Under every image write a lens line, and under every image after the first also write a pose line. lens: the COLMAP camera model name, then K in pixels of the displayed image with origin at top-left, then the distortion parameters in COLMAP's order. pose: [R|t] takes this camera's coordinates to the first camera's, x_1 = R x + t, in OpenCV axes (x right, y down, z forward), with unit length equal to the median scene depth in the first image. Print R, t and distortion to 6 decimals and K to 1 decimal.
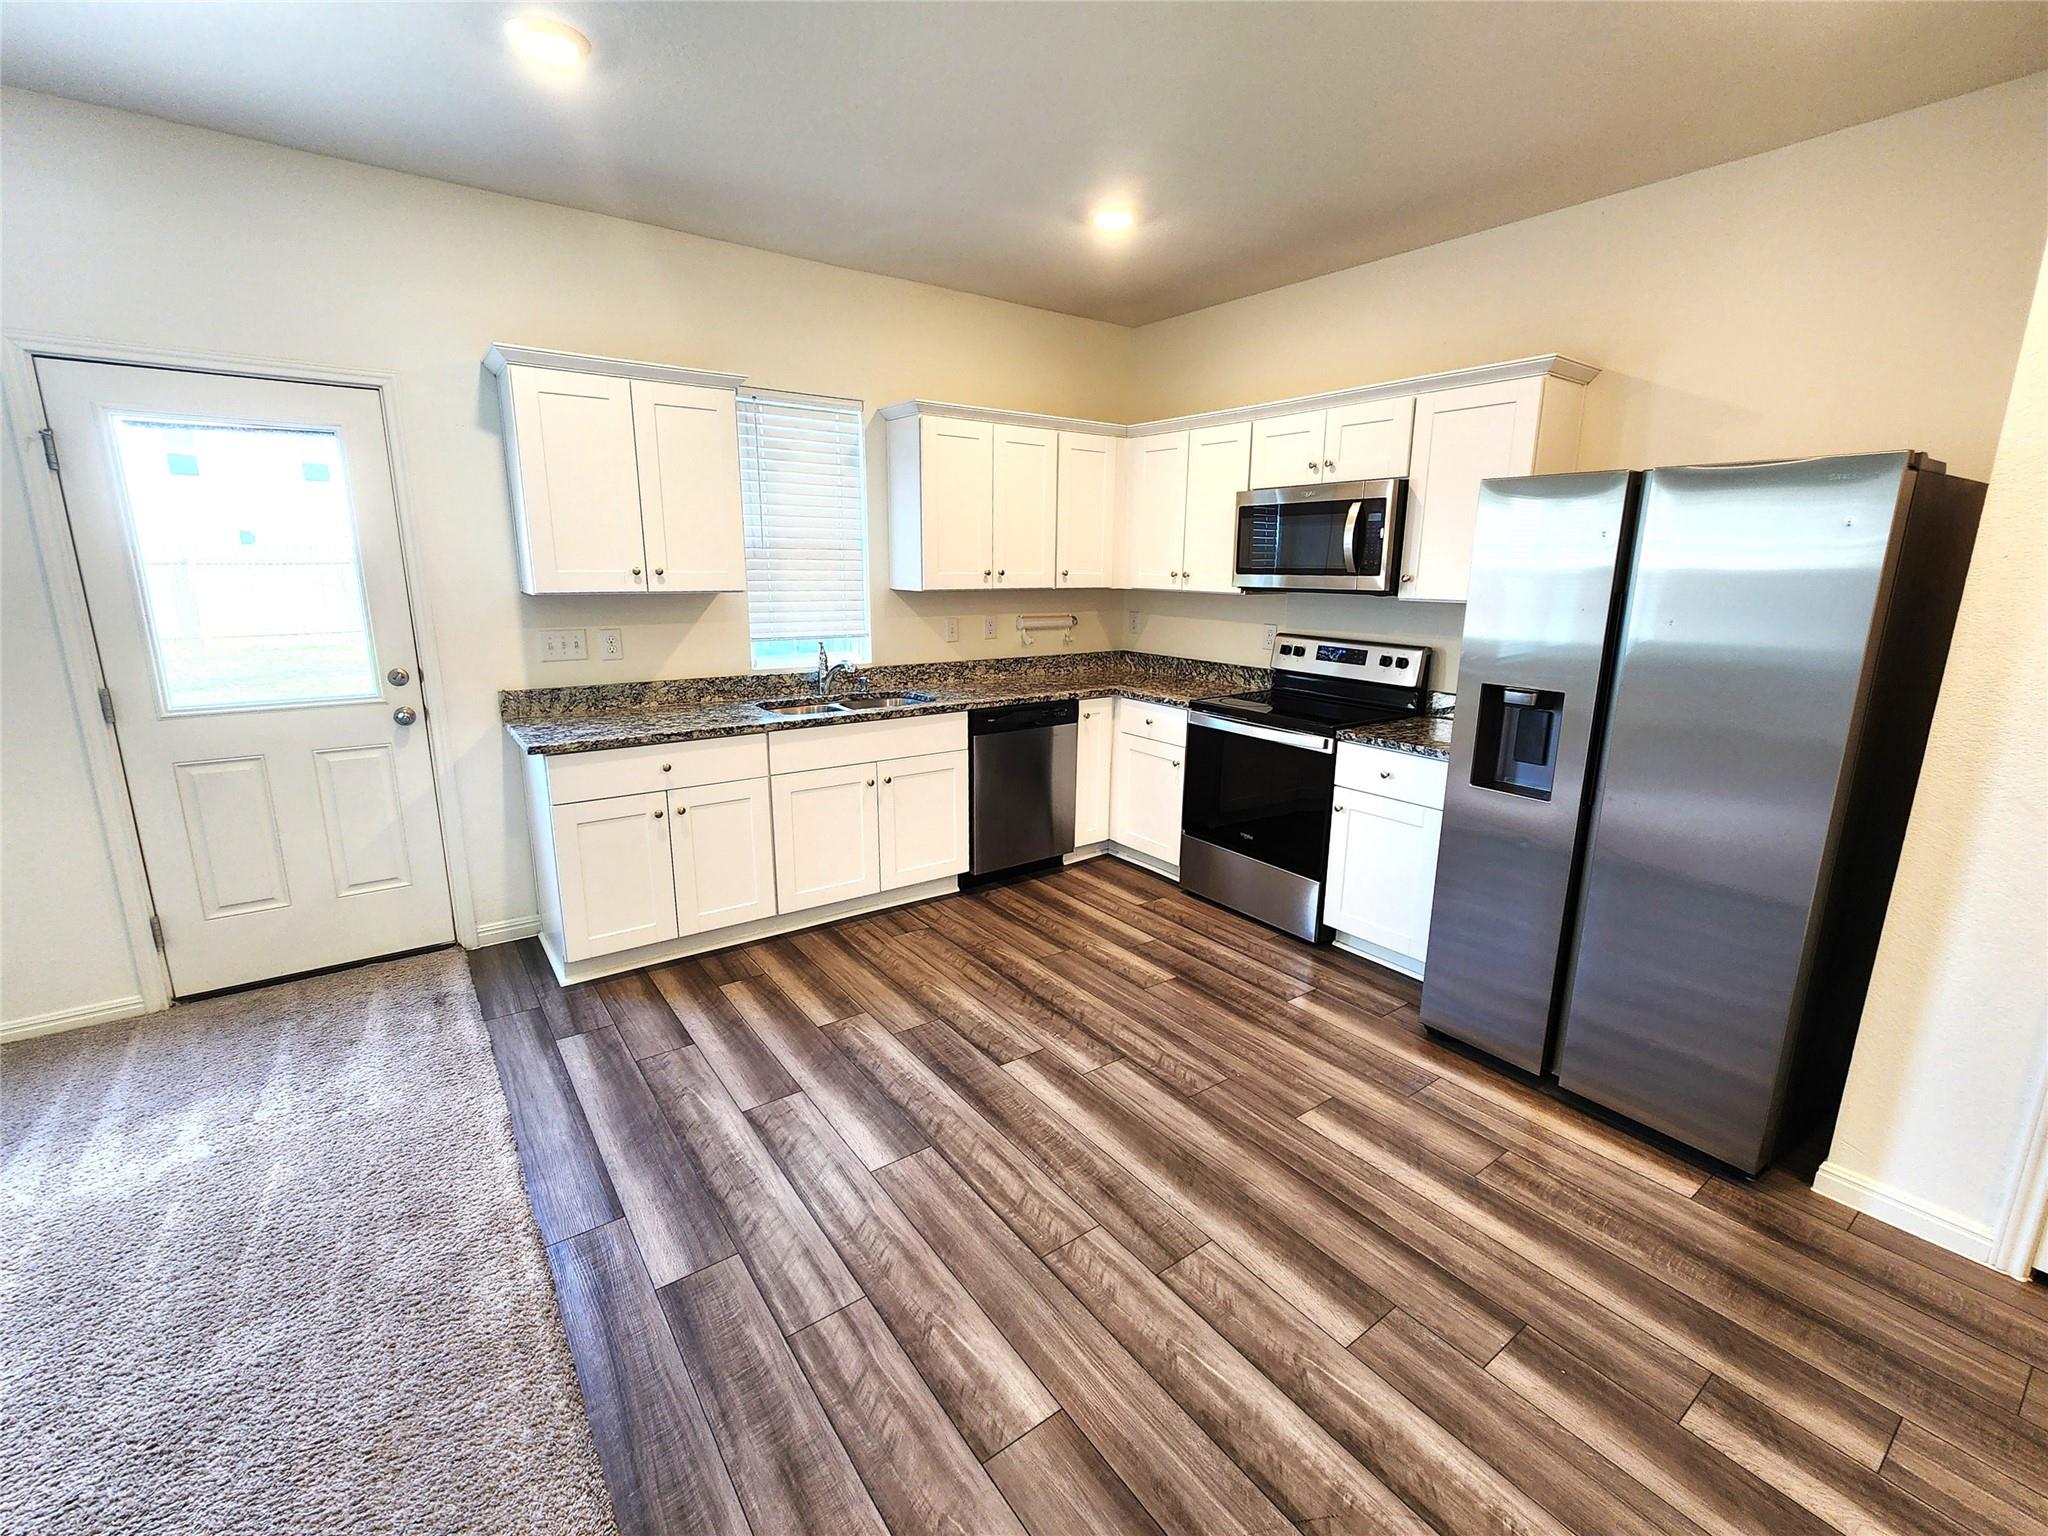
lens RADIAL K [[899.1, 0, 1038.8], [0, 899.1, 763.7], [0, 0, 1]] dist [0.017171, -0.000215]
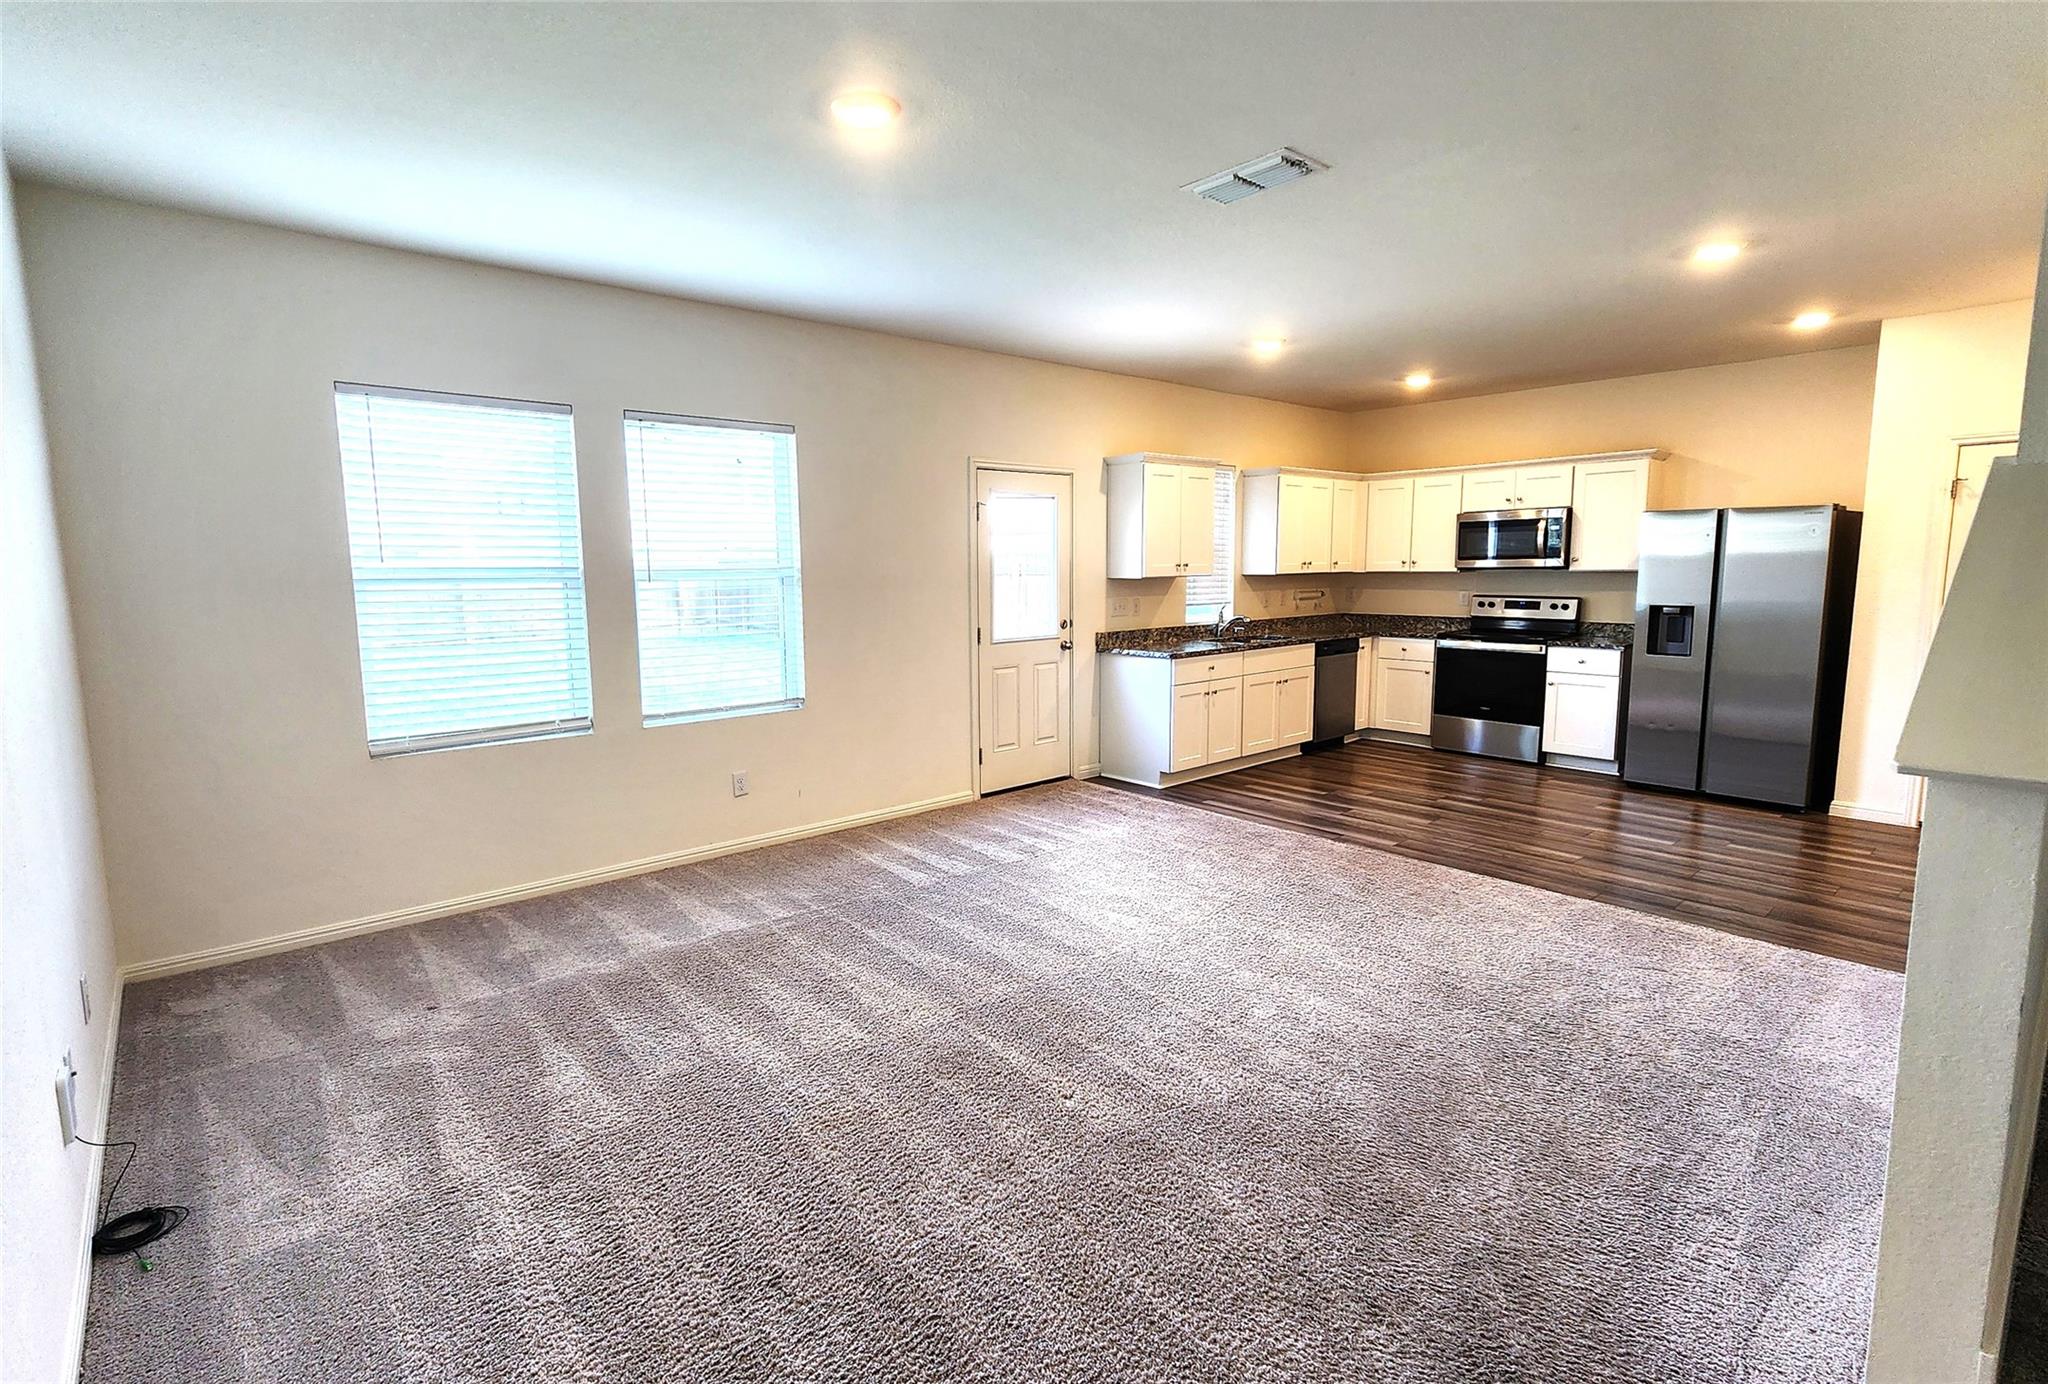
lens RADIAL K [[936.9, 0, 1013.4], [0, 936.9, 692.6], [0, 0, 1]] dist [0.011225, 0.000412]
pose [[0.997194, -0.031099, 0.068096, -0.836614], [0.036913, 0.995623, -0.085858, 0.181081], [-0.065128, 0.088131, 0.993978, -0.781421]]
